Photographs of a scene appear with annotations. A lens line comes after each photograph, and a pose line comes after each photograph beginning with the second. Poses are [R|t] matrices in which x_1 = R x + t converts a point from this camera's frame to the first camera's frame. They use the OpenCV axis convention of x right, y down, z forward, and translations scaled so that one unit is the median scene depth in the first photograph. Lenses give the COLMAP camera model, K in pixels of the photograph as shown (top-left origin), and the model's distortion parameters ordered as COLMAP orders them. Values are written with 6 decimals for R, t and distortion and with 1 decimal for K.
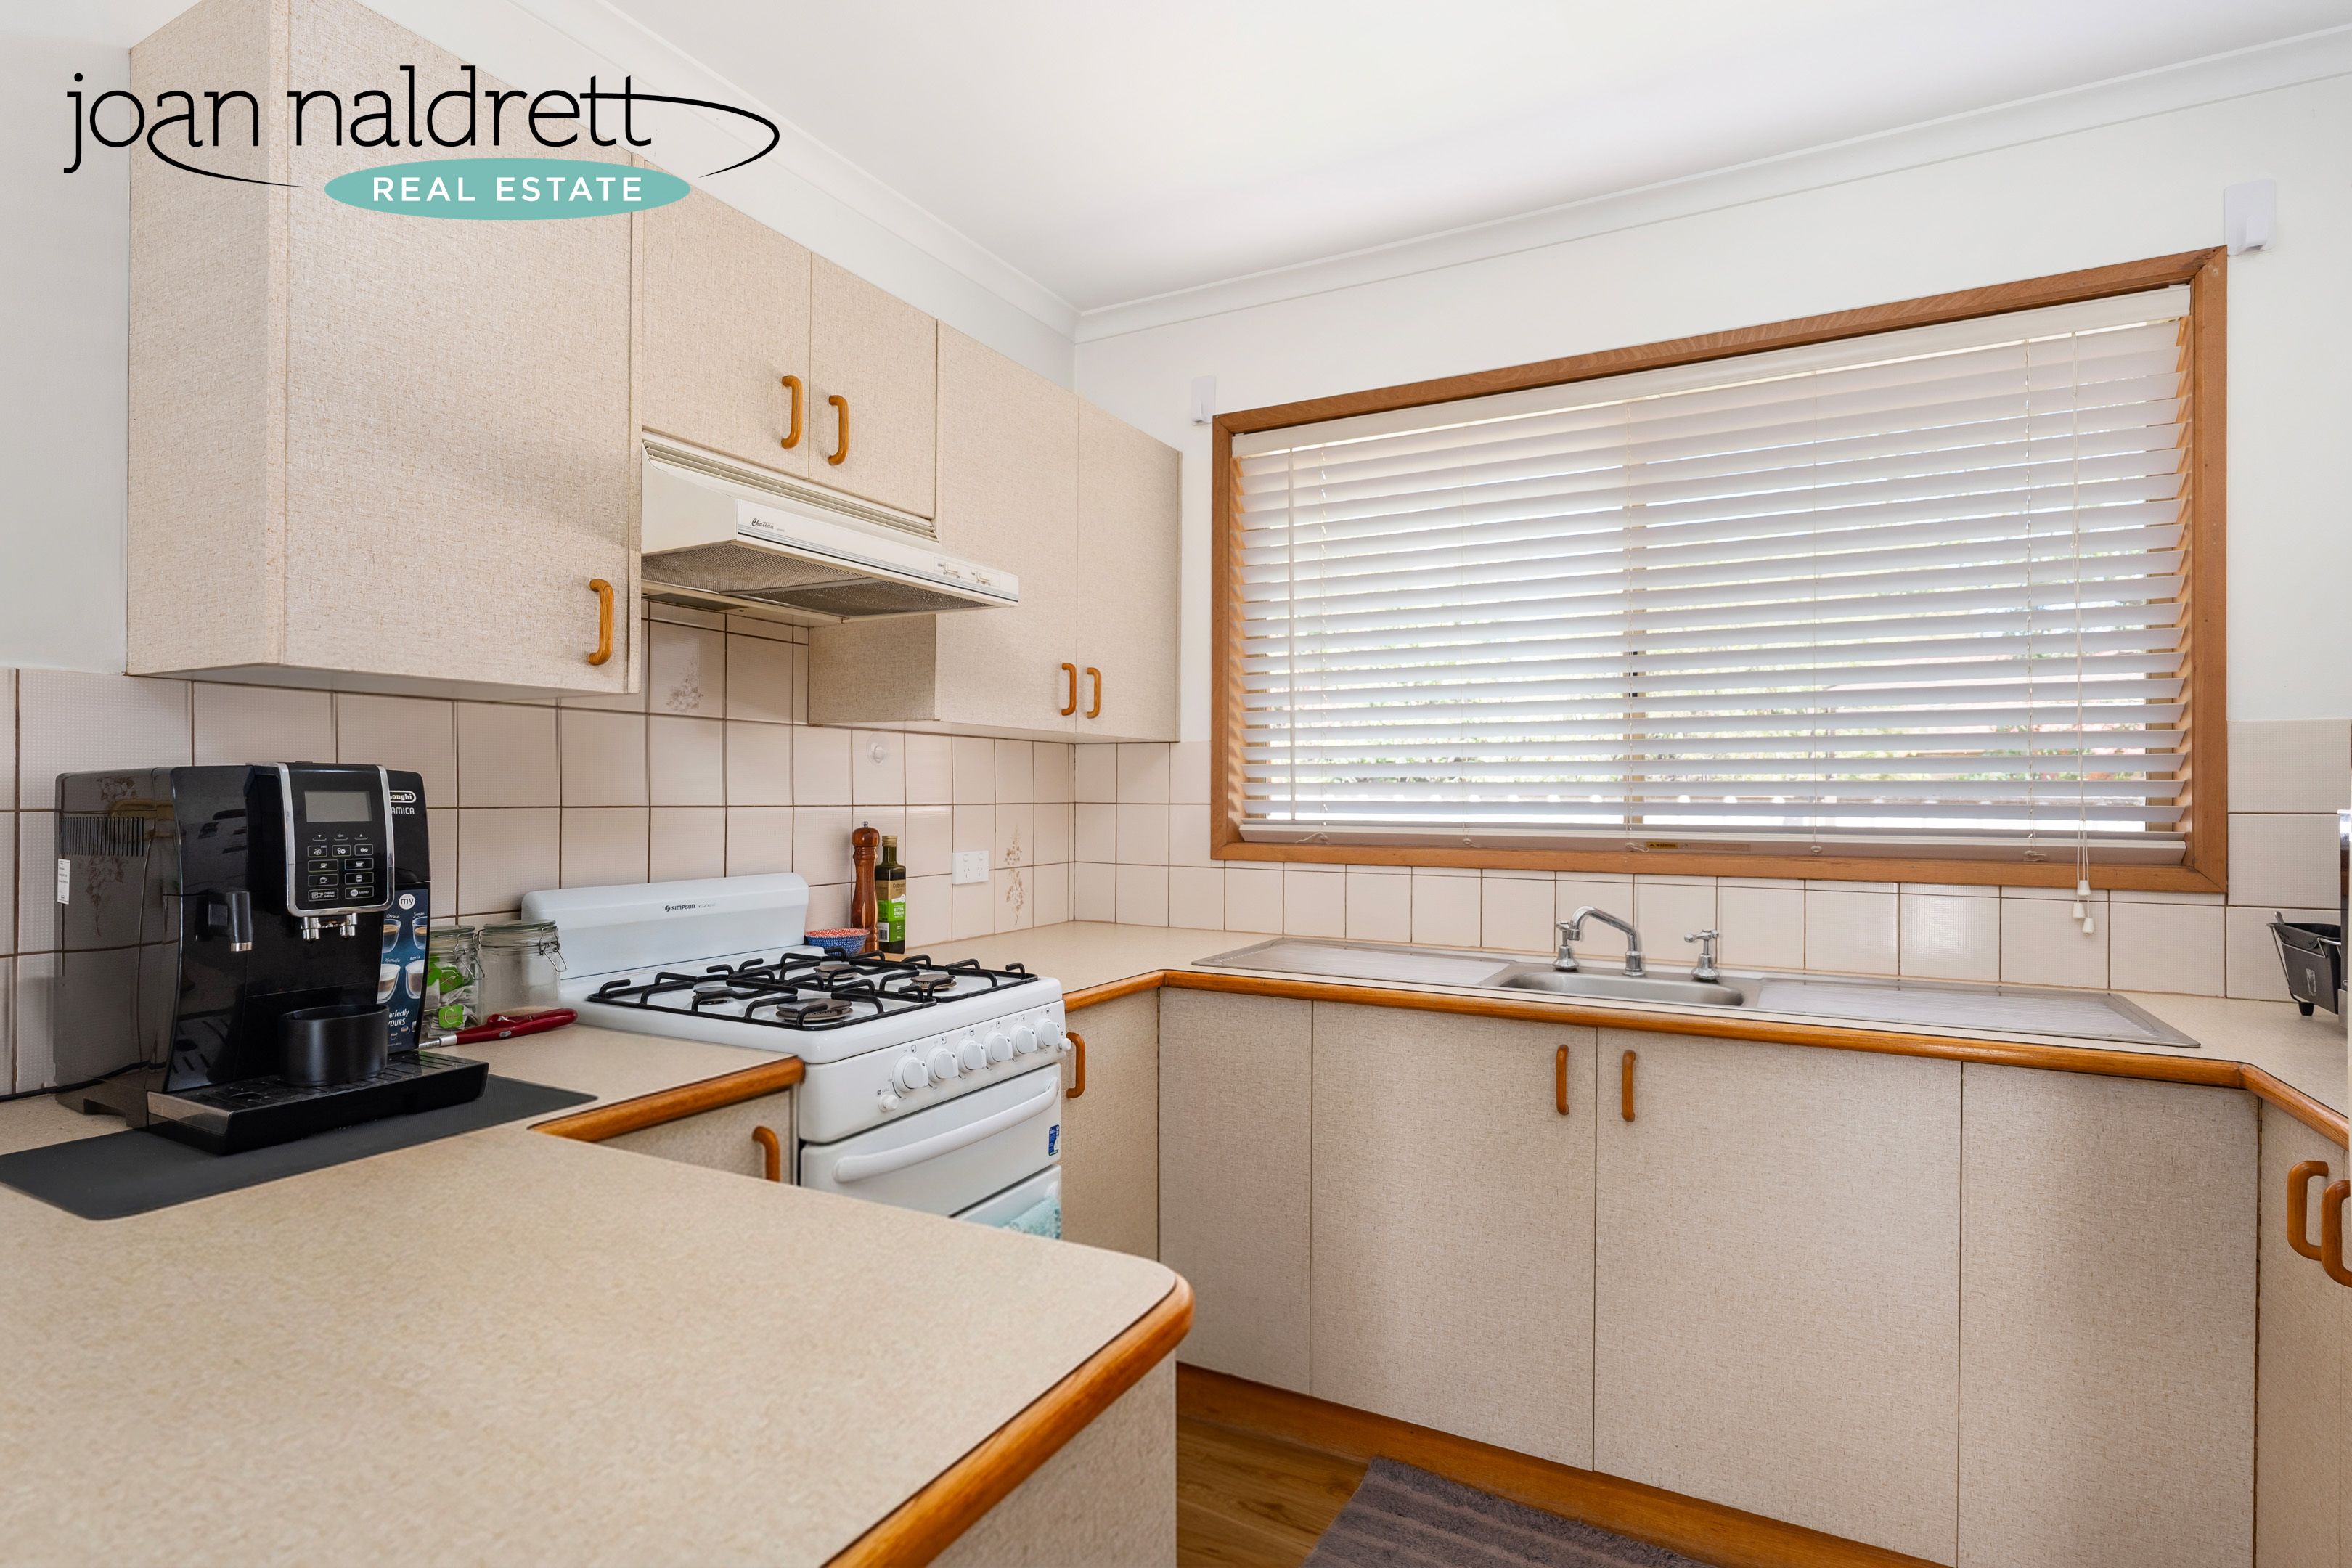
lens RADIAL K [[1146.5, 0, 1176.0], [0, 1146.5, 784.0], [0, 0, 1]] dist [0.000087, -0.000033]
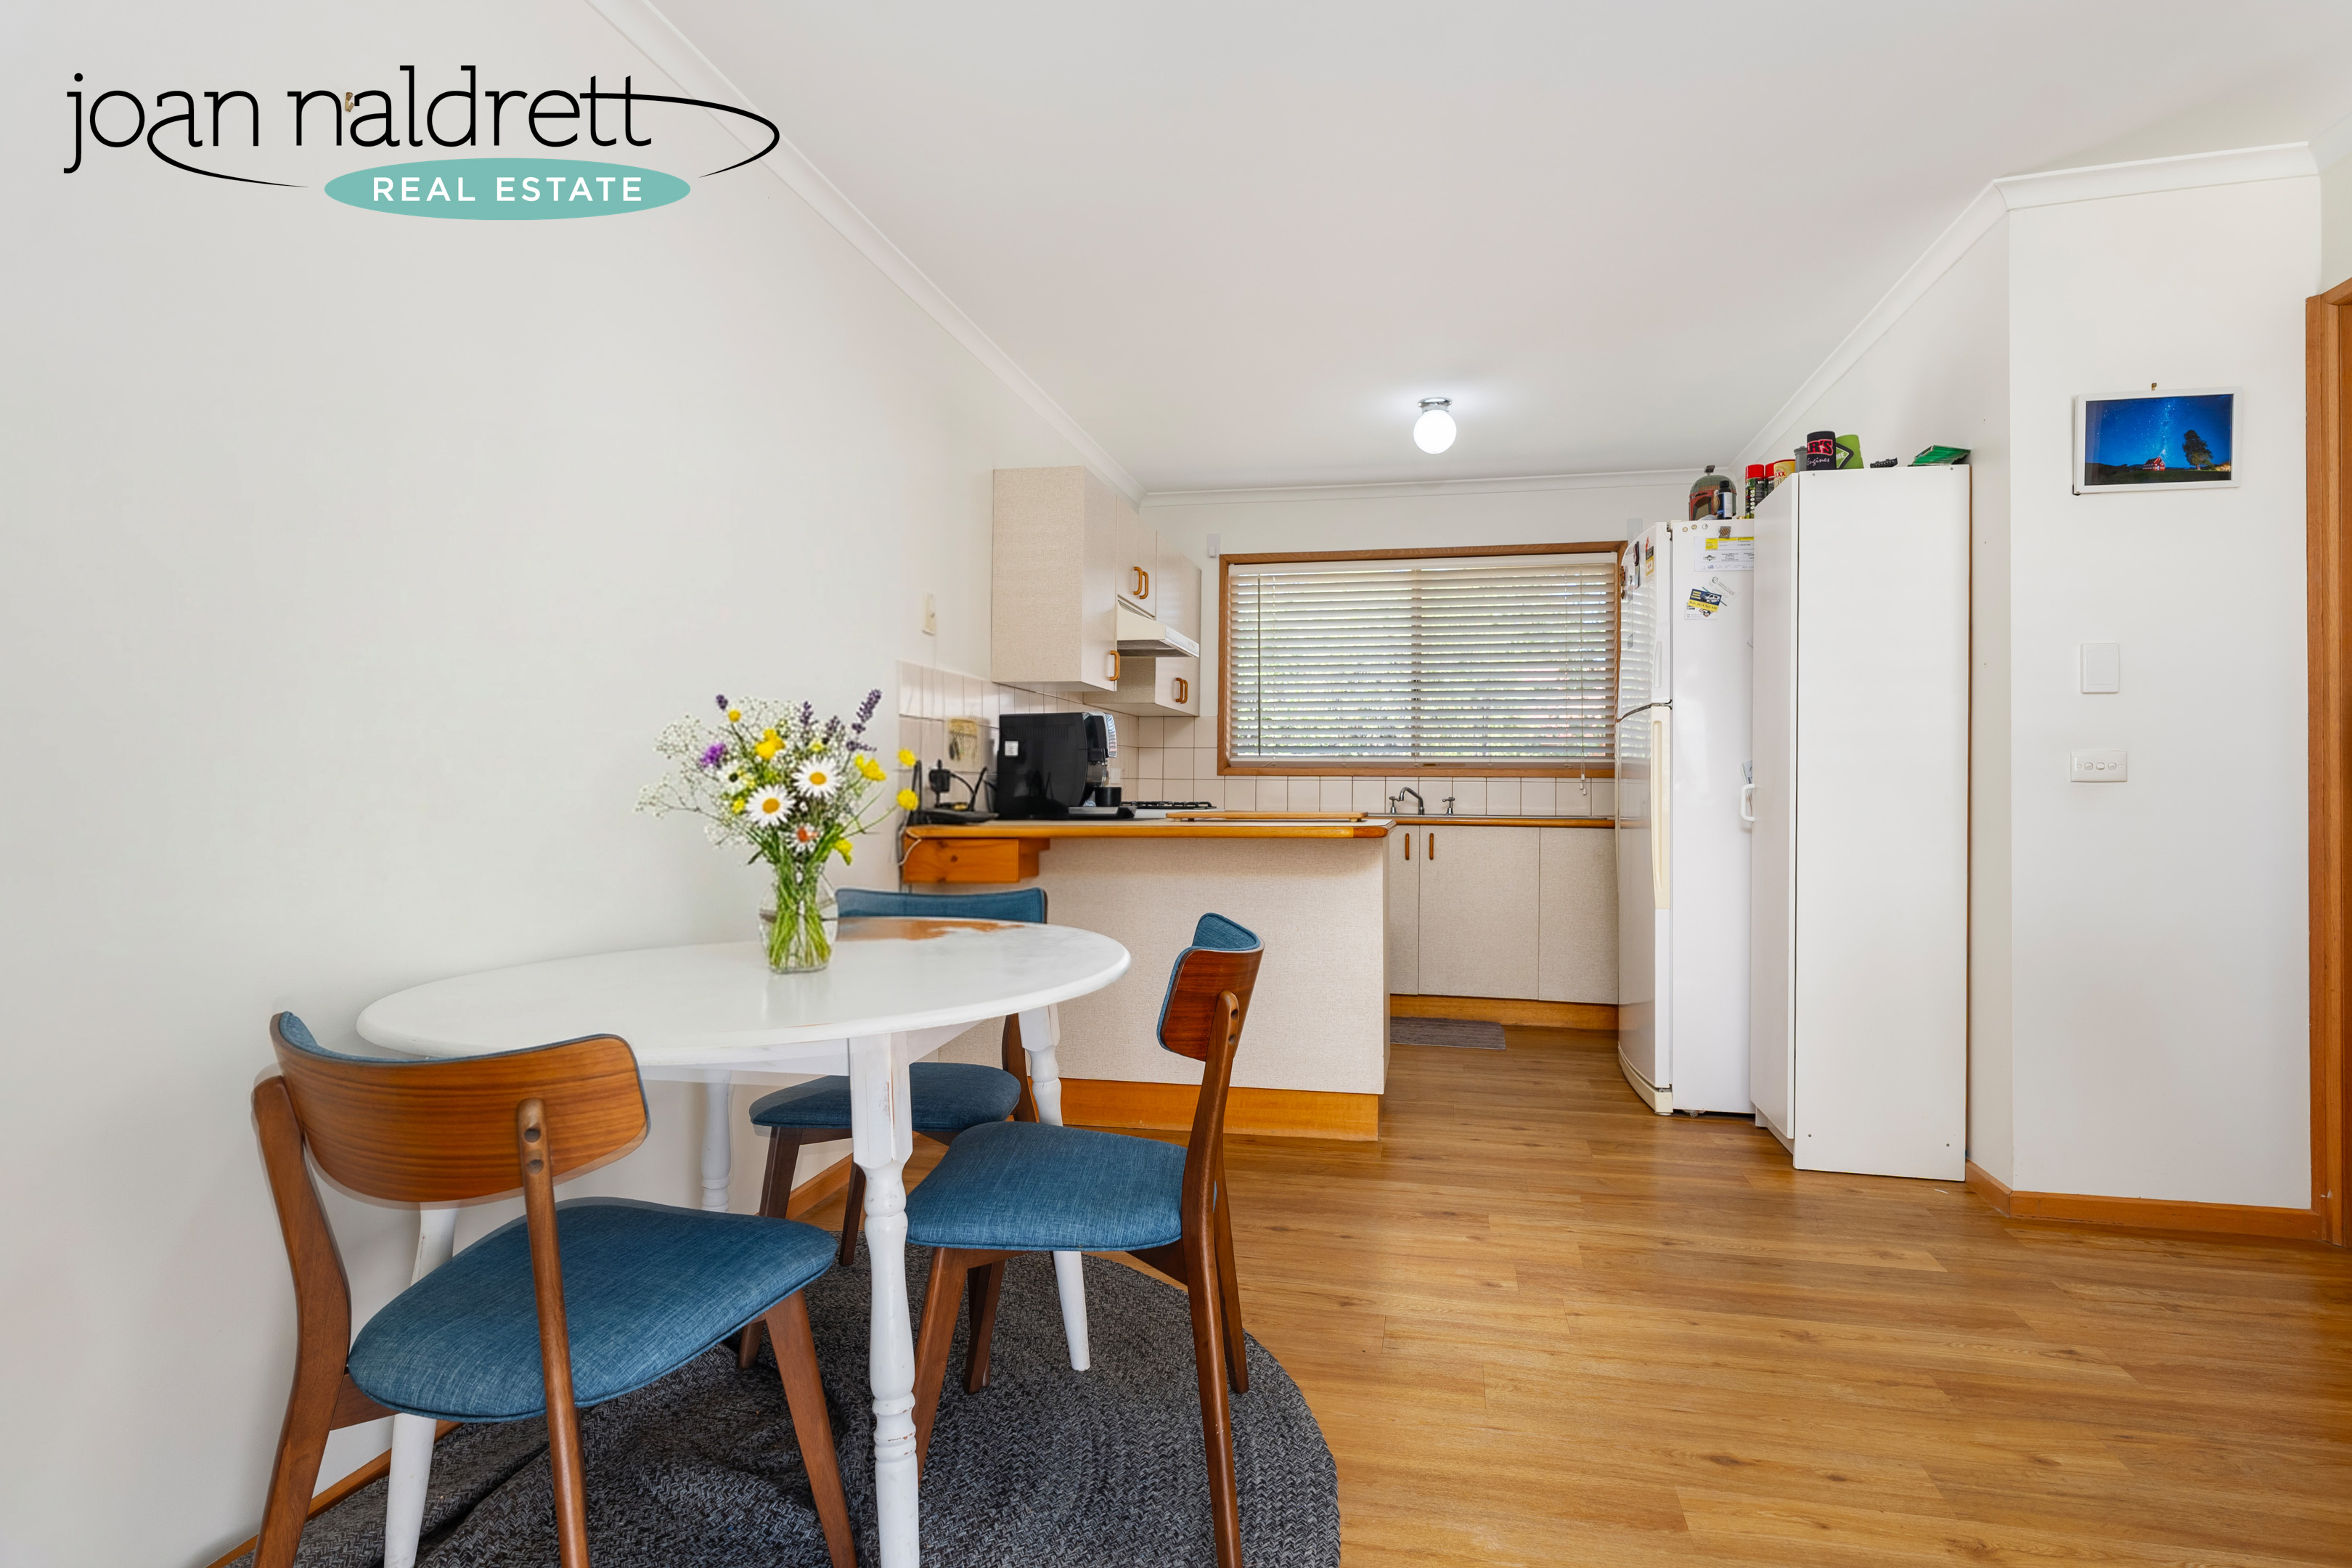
lens RADIAL K [[1195.3, 0, 1176.0], [0, 1195.3, 784.0], [0, 0, 1]] dist [-0.002251, -0.000100]
pose [[0.957602, 0.004450, 0.288058, -0.738699], [-0.006744, 0.999953, 0.006970, 0.076515], [-0.288014, -0.008617, 0.957587, -1.133250]]
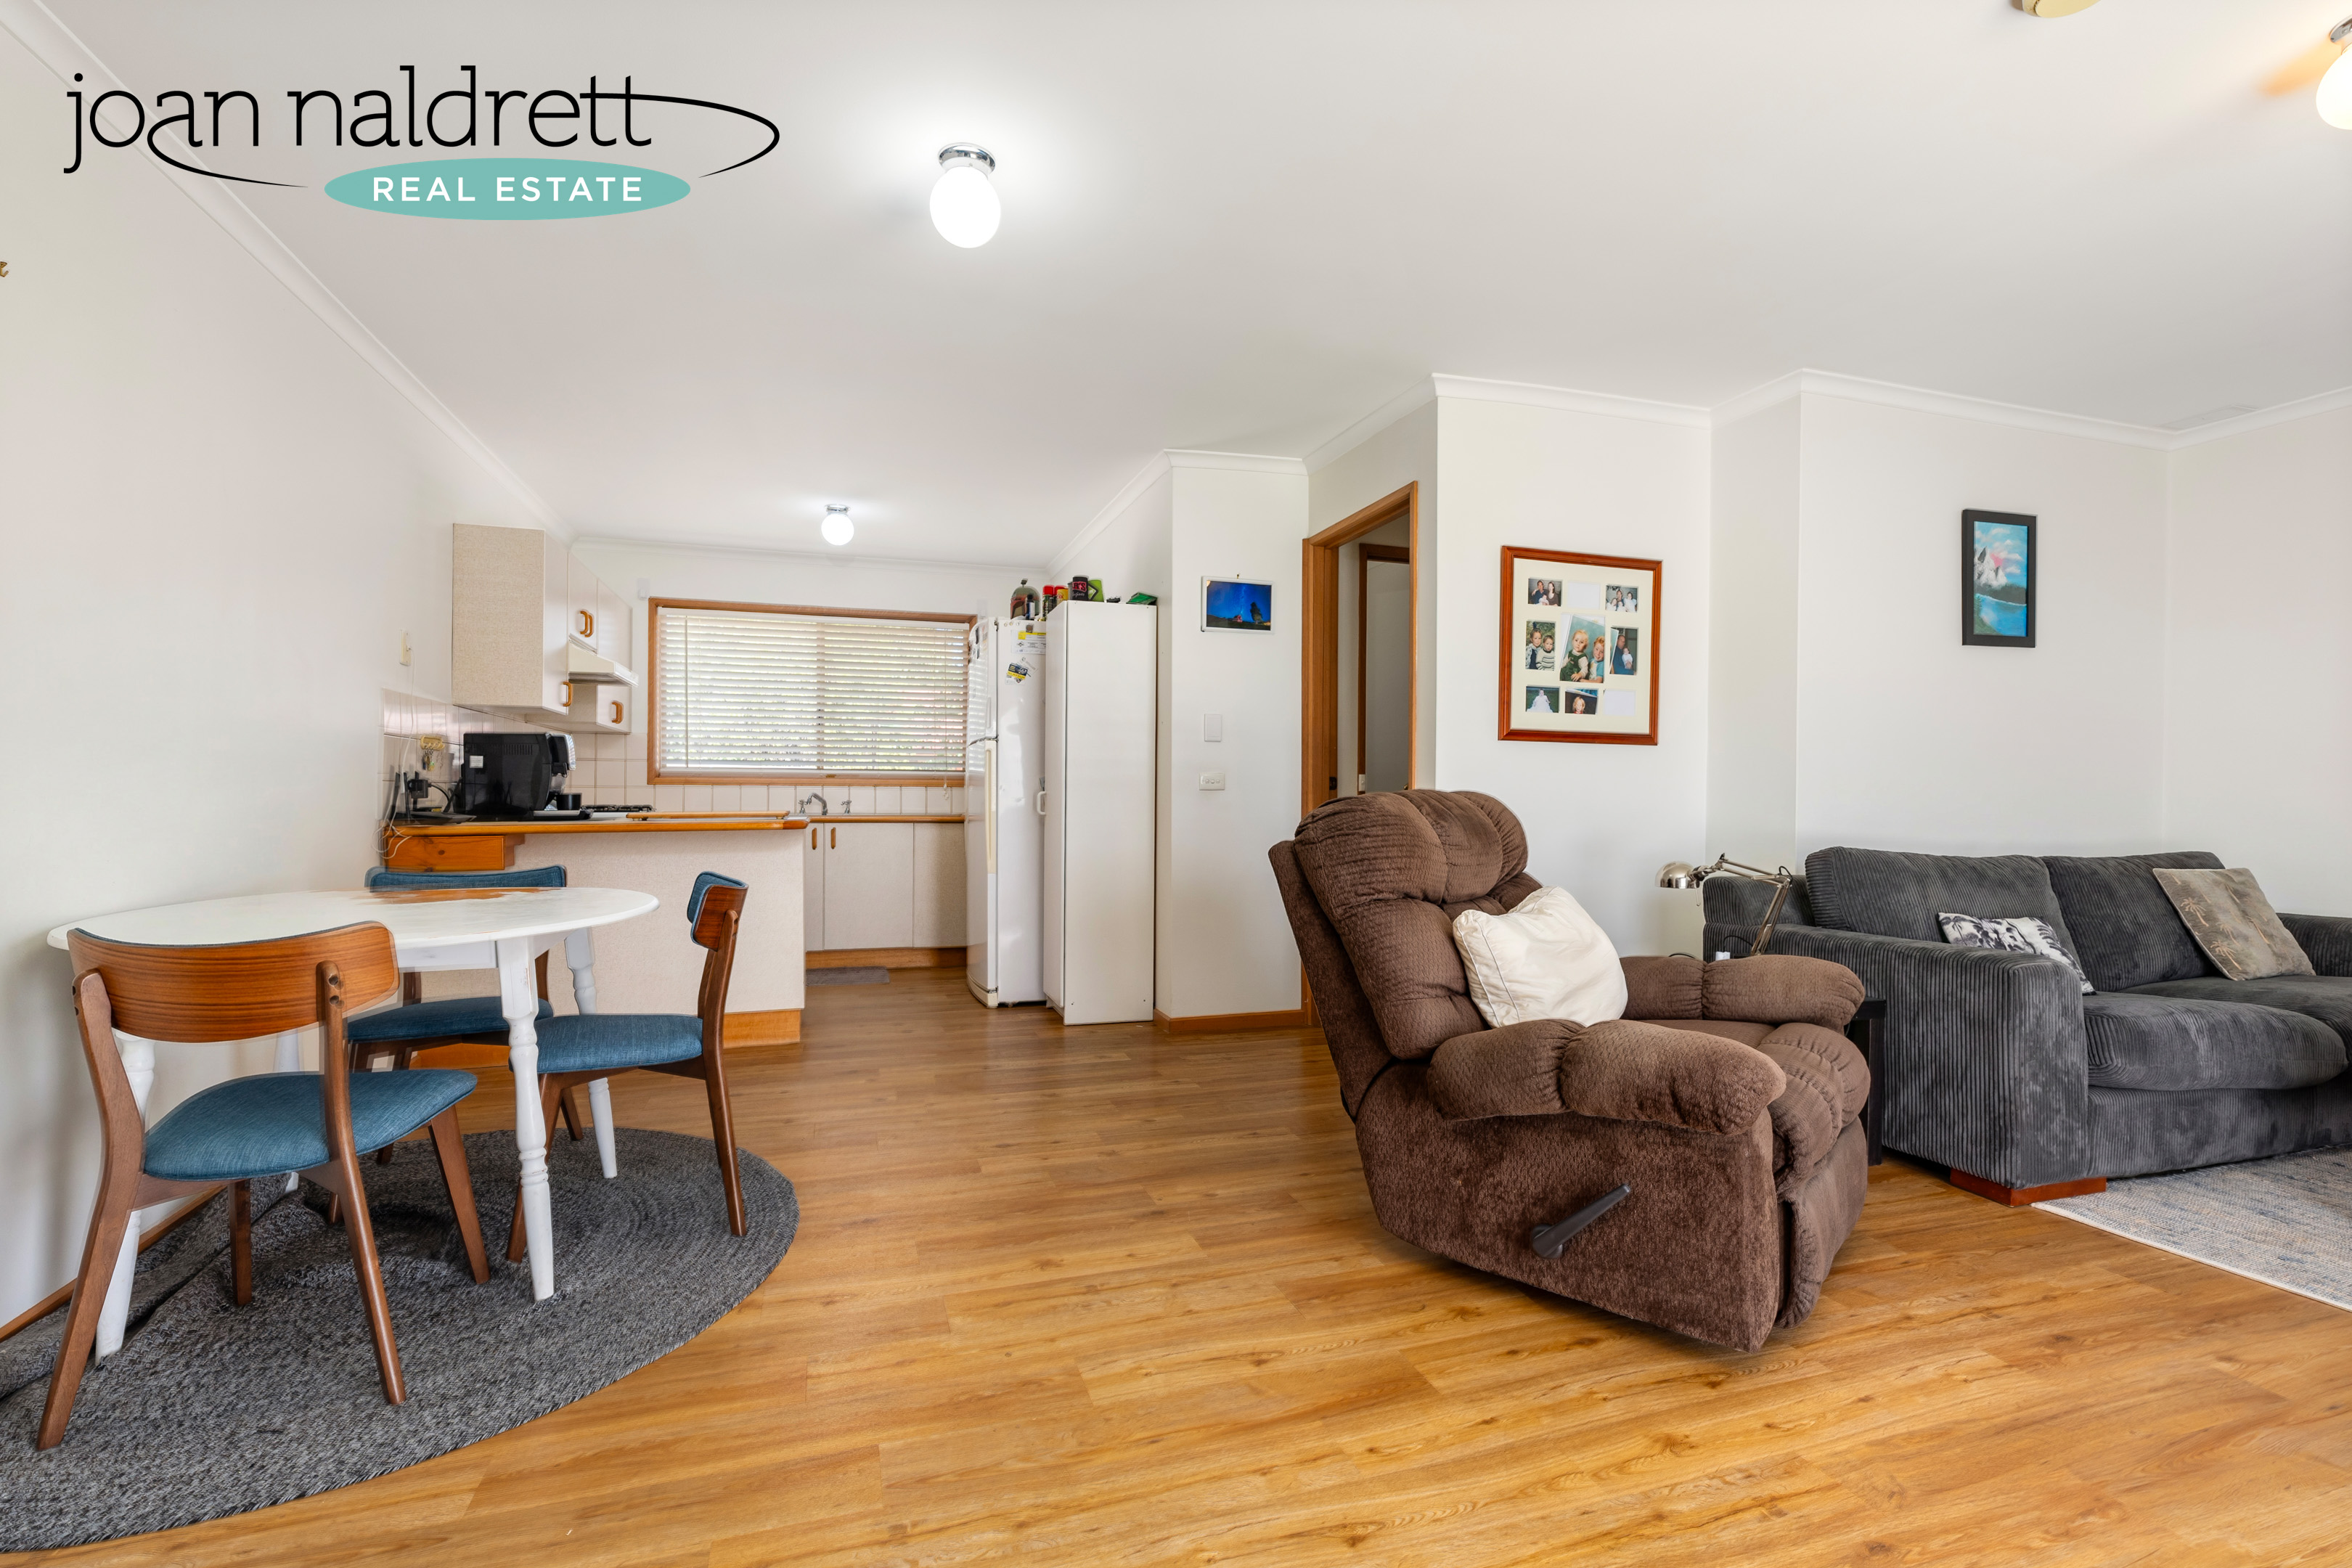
lens RADIAL K [[1081.9, 0, 1172.2], [0, 1081.9, 803.7], [0, 0, 1]] dist [-0.002148, 0.000714]
pose [[0.685493, -0.004890, 0.728063, -0.992094], [-0.009724, 0.999827, 0.015872, 0.070536], [-0.728014, -0.017960, 0.685327, -1.543088]]
